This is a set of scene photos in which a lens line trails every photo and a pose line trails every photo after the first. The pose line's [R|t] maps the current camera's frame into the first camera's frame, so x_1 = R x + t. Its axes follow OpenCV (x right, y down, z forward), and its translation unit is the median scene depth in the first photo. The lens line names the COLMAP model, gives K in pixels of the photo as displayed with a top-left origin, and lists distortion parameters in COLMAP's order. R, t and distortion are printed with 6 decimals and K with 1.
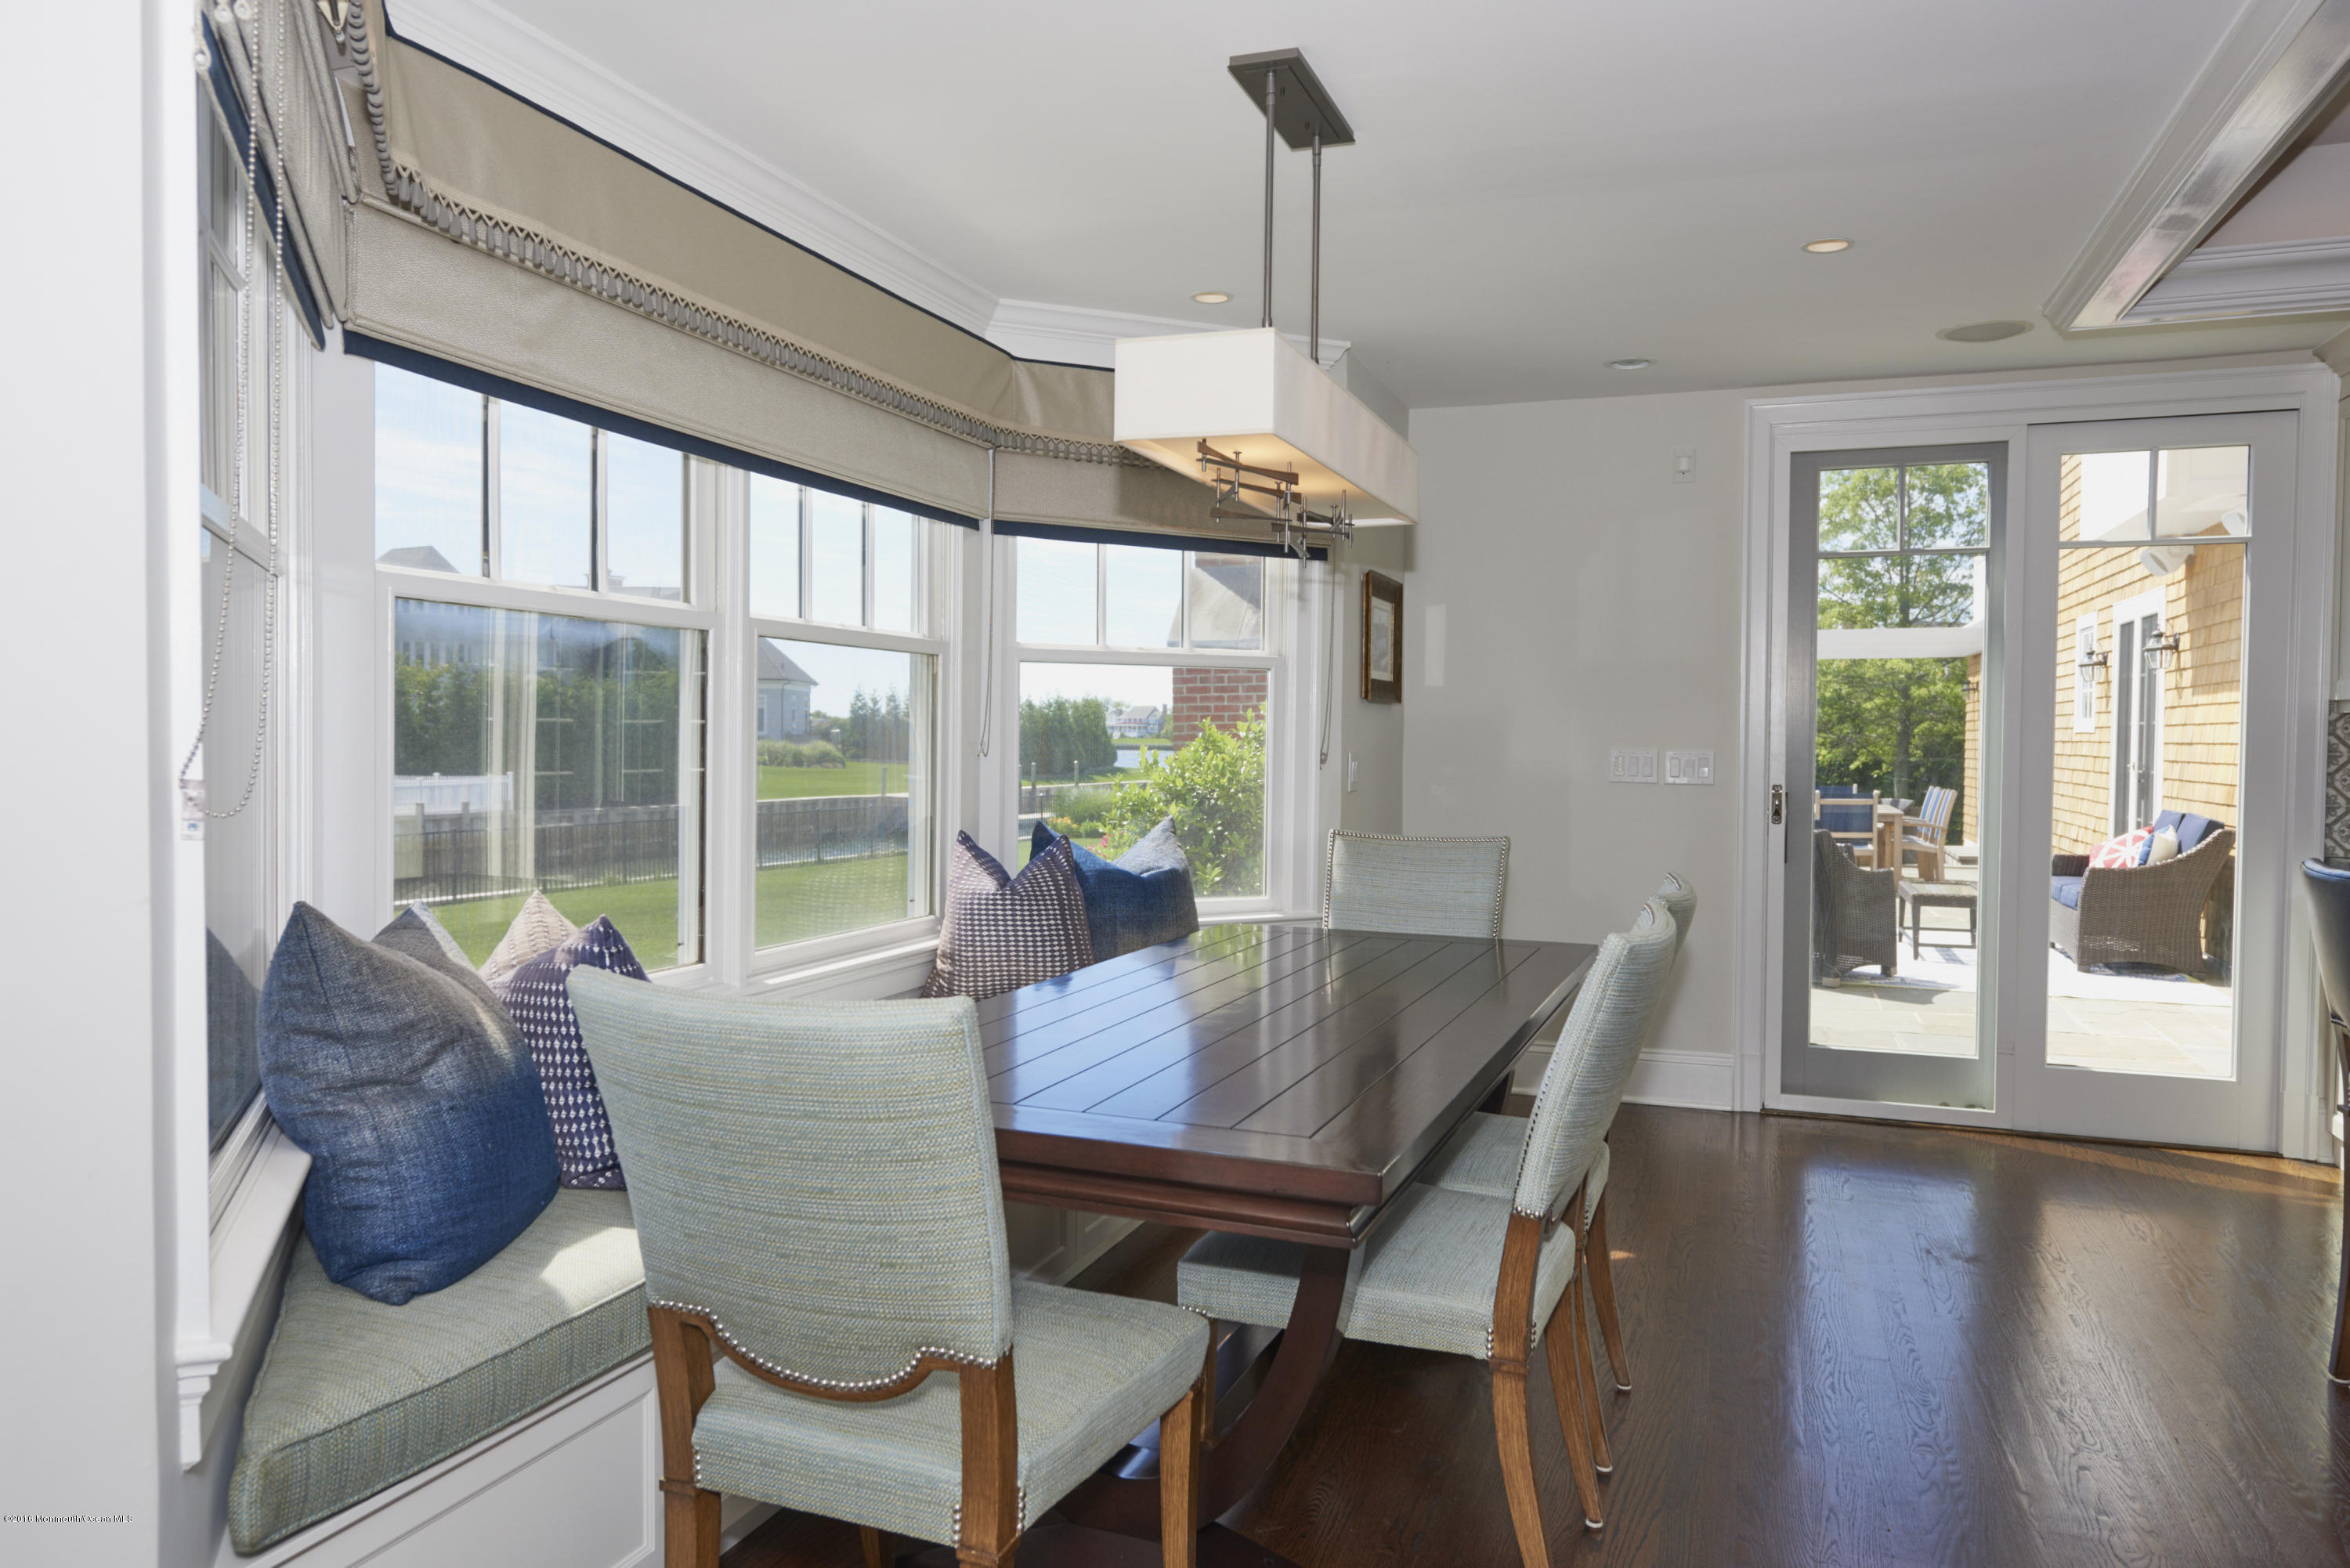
lens RADIAL K [[1598.7, 0, 1183.6], [0, 1598.7, 790.9], [0, 0, 1]] dist [0.009100, -0.002996]
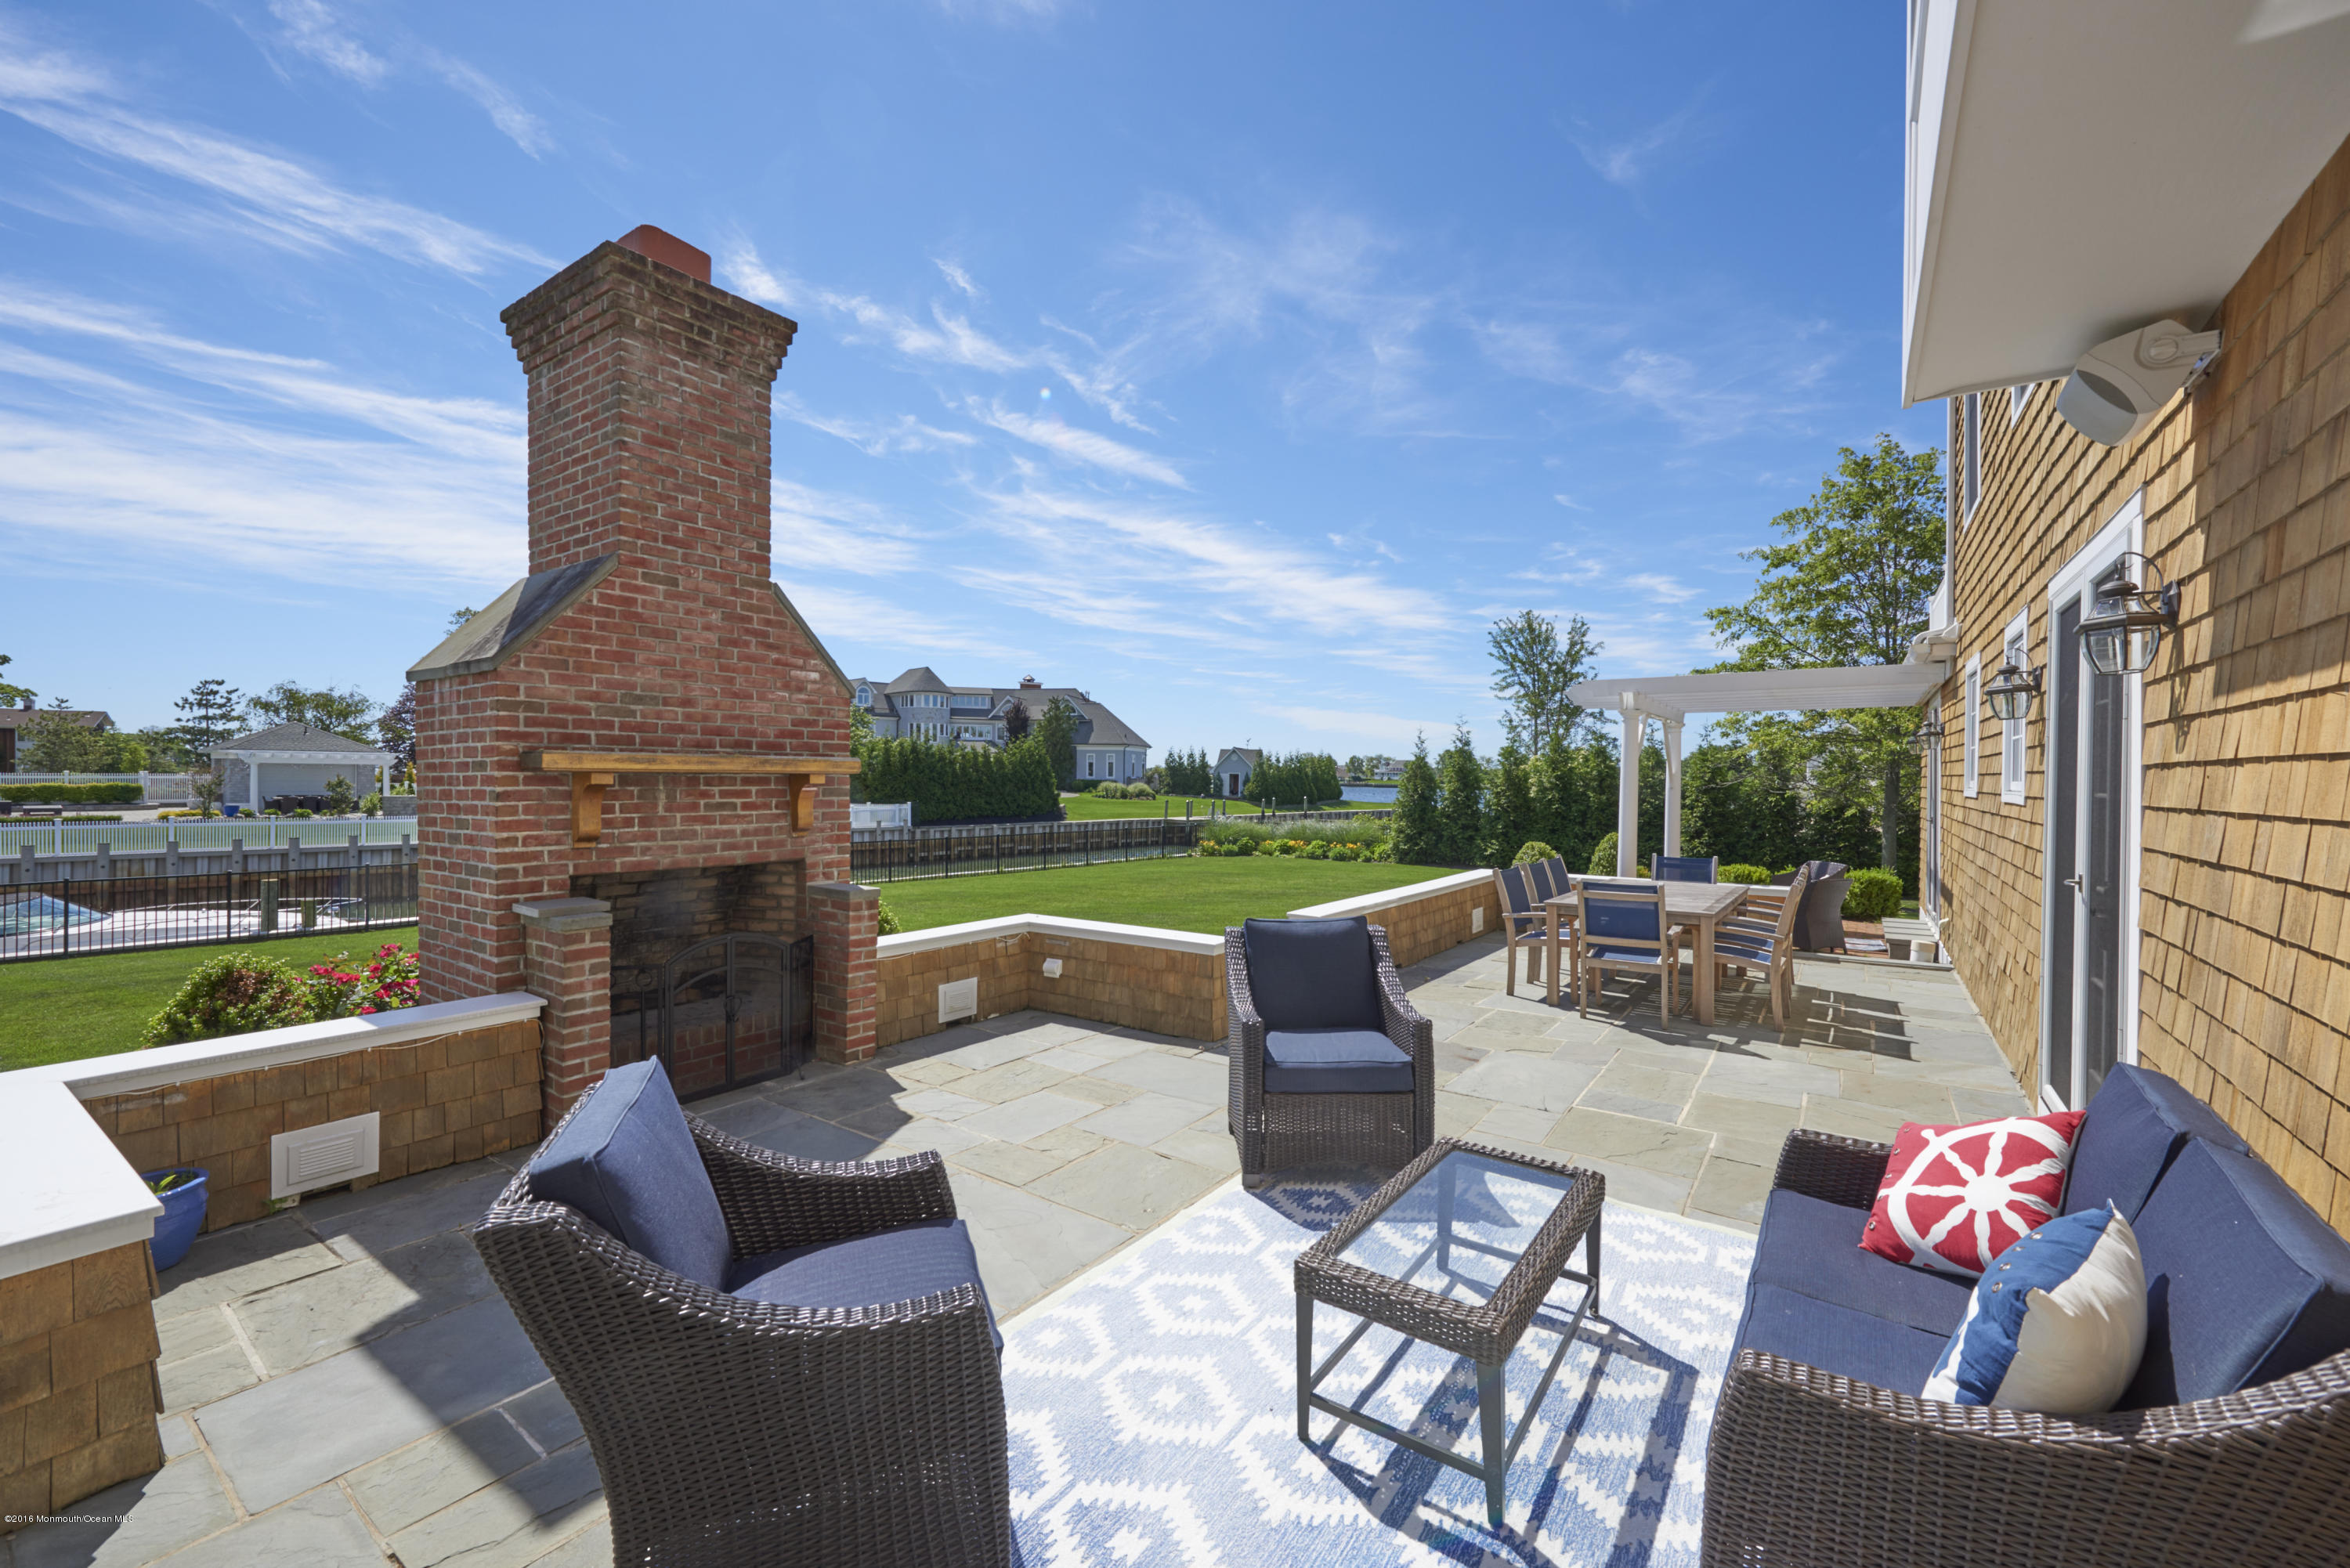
lens RADIAL K [[935.8, 0, 1196.5], [0, 935.8, 780.2], [0, 0, 1]] dist [-0.001356, 0.000376]
pose [[0.962194, 0.004234, -0.272333, 0.455418], [-0.012802, 0.999477, -0.029690, -0.039194], [0.272065, 0.032054, 0.961745, 0.720944]]
